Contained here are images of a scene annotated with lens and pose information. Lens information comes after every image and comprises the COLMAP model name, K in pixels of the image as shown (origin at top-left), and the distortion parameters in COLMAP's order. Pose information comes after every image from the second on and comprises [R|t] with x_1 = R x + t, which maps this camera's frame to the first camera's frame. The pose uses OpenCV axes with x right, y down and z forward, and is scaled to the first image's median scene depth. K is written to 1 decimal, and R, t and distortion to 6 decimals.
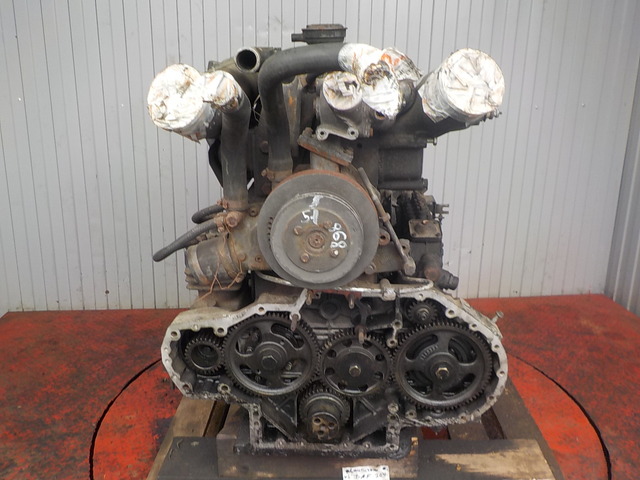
lens RADIAL K [[581.9, 0, 318.9], [0, 581.9, 235.1], [0, 0, 1]] dist [0.016308, -0.011160]
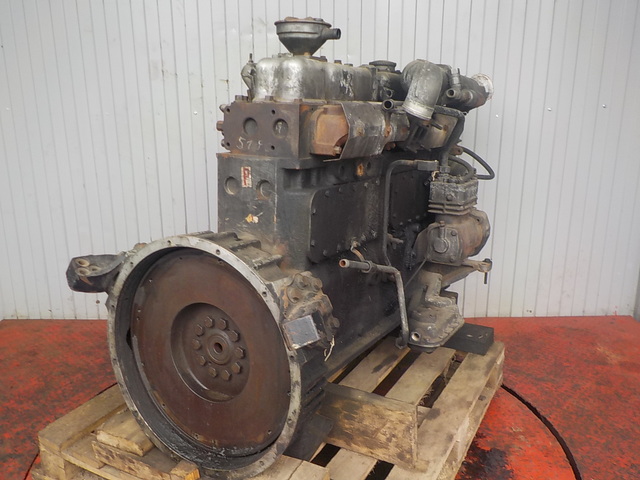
lens RADIAL K [[581.9, 0, 318.9], [0, 581.9, 235.1], [0, 0, 1]] dist [0.016308, -0.011160]
pose [[0.993385, 0.011005, -0.114303, 0.132956], [-0.010865, 0.999939, 0.001849, -0.023694], [0.114317, -0.000595, 0.993444, 0.065526]]
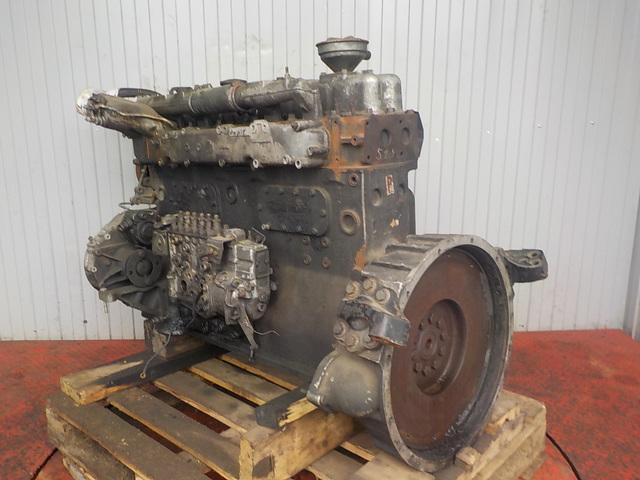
lens RADIAL K [[581.9, 0, 318.9], [0, 581.9, 235.1], [0, 0, 1]] dist [0.016308, -0.011160]
pose [[0.997185, 0.001440, -0.074972, 0.103611], [-0.003499, 0.999620, -0.027339, -0.022684], [0.074905, 0.027524, 0.996811, 0.068995]]
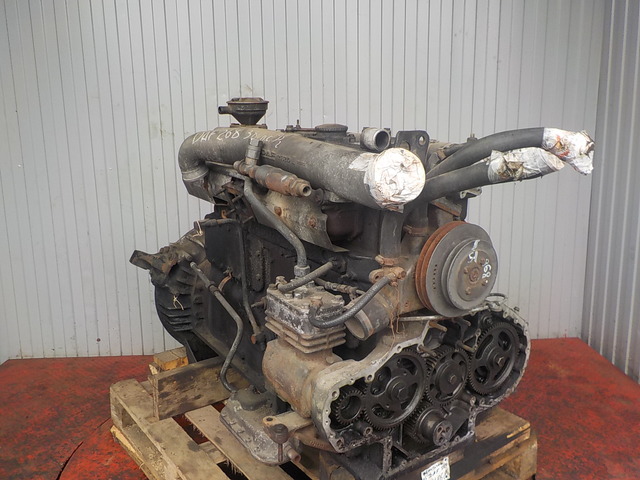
lens RADIAL K [[581.9, 0, 318.9], [0, 581.9, 235.1], [0, 0, 1]] dist [0.016308, -0.011160]
pose [[0.997732, -0.019778, -0.064346, 0.125046], [0.014867, 0.997003, -0.075919, -0.007874], [0.065654, 0.074790, 0.995036, -0.060796]]
